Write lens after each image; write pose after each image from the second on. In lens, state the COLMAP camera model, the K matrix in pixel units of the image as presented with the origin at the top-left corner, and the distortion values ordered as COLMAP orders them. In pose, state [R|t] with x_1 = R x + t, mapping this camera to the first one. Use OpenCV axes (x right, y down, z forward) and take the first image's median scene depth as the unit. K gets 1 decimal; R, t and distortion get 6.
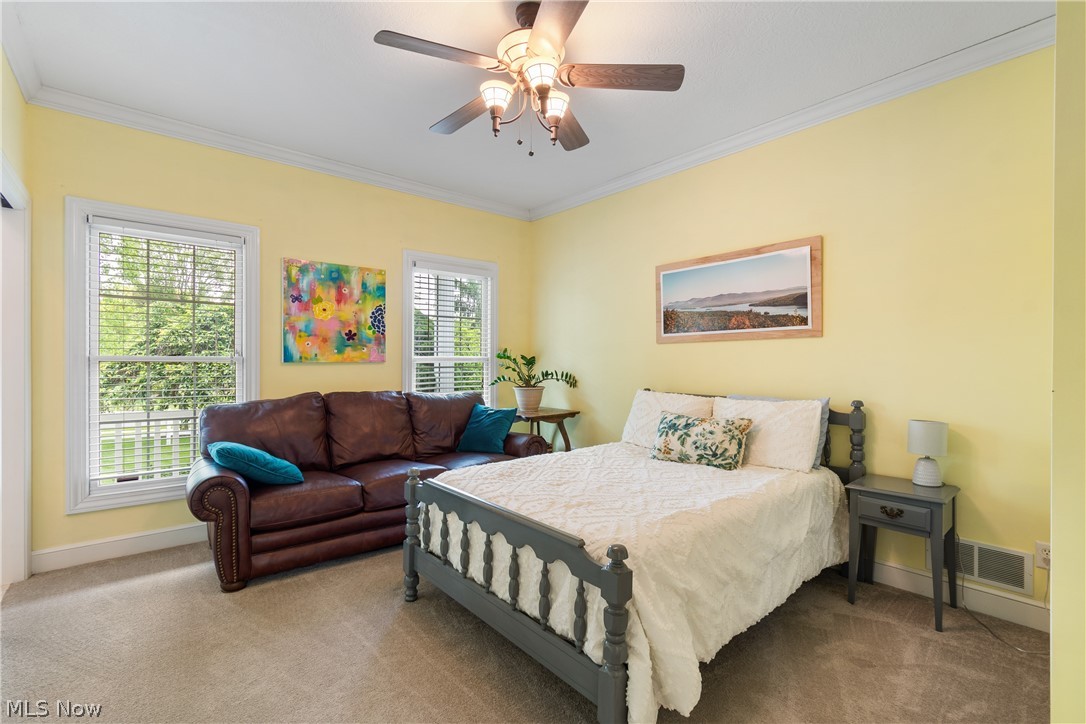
lens RADIAL K [[494.0, 0, 546.2], [0, 494.0, 364.6], [0, 0, 1]] dist [0.003759, 0.001092]
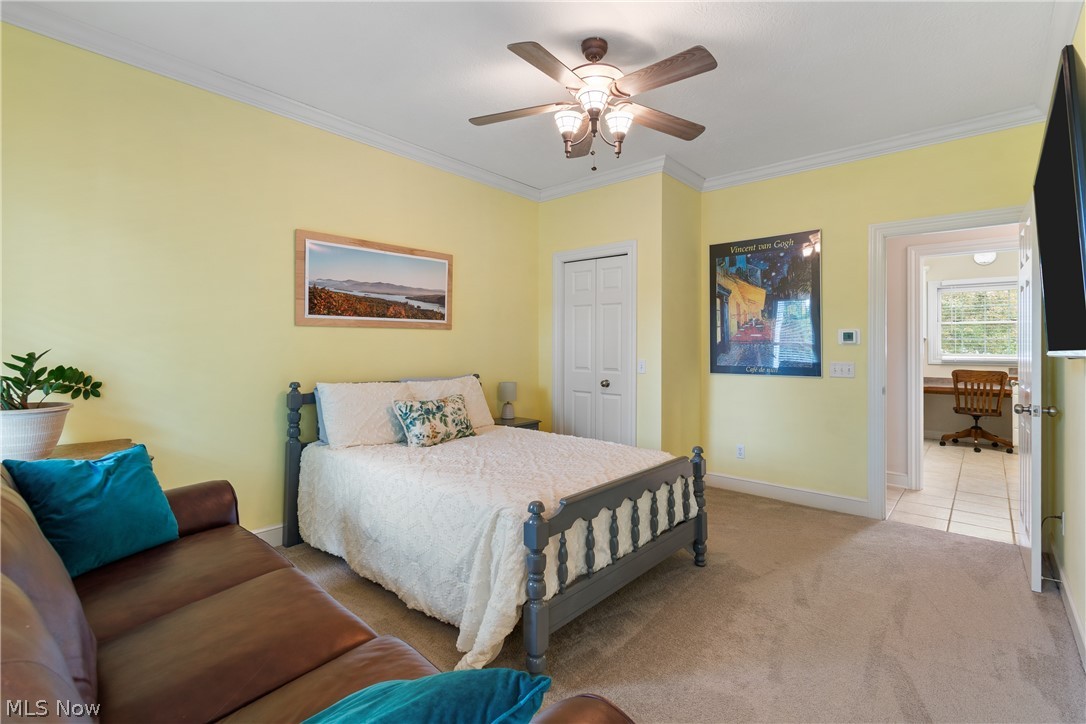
lens RADIAL K [[494.0, 0, 575.3], [0, 494.0, 339.8], [0, 0, 1]] dist [0.003759, 0.001092]
pose [[-0.161444, 0.012384, 0.986804, -0.767758], [0.000986, 0.999923, -0.012387, -0.010678], [-0.986881, -0.001027, -0.161443, 0.817166]]
